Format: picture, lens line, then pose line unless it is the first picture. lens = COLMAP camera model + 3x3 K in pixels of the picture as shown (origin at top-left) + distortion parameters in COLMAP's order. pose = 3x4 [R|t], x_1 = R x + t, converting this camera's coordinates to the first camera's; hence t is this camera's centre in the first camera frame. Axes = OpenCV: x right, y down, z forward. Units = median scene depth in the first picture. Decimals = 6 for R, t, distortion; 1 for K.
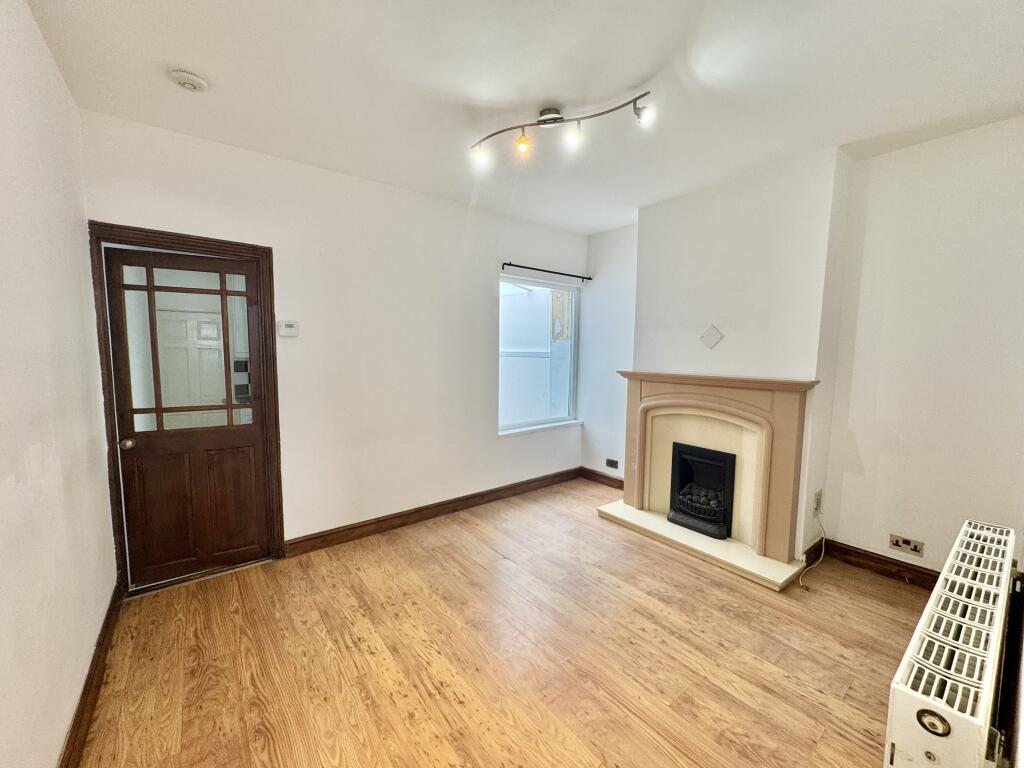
lens RADIAL K [[409.6, 0, 514.5], [0, 409.6, 383.8], [0, 0, 1]] dist [-0.002193, 0.000565]
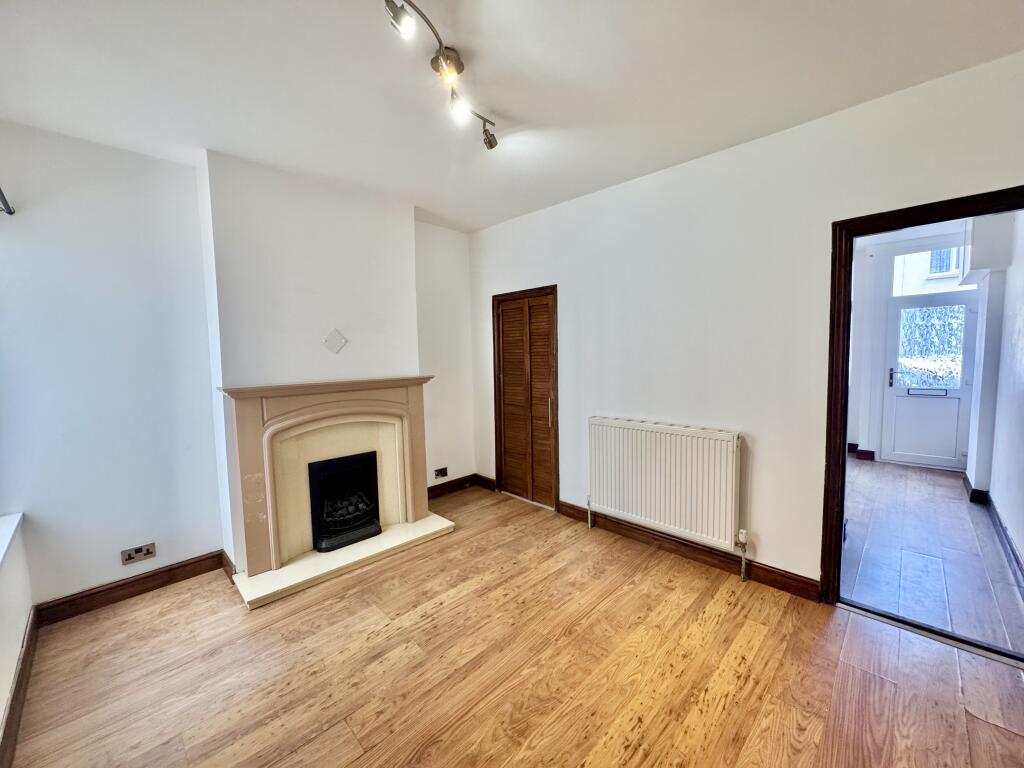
lens RADIAL K [[409.6, 0, 508.4], [0, 409.6, 384.3], [0, 0, 1]] dist [-0.002193, 0.000565]
pose [[-0.122091, -0.076801, 0.989543, -0.622193], [0.106718, 0.990206, 0.090019, -0.067150], [-0.986765, 0.116592, -0.112699, 0.846509]]
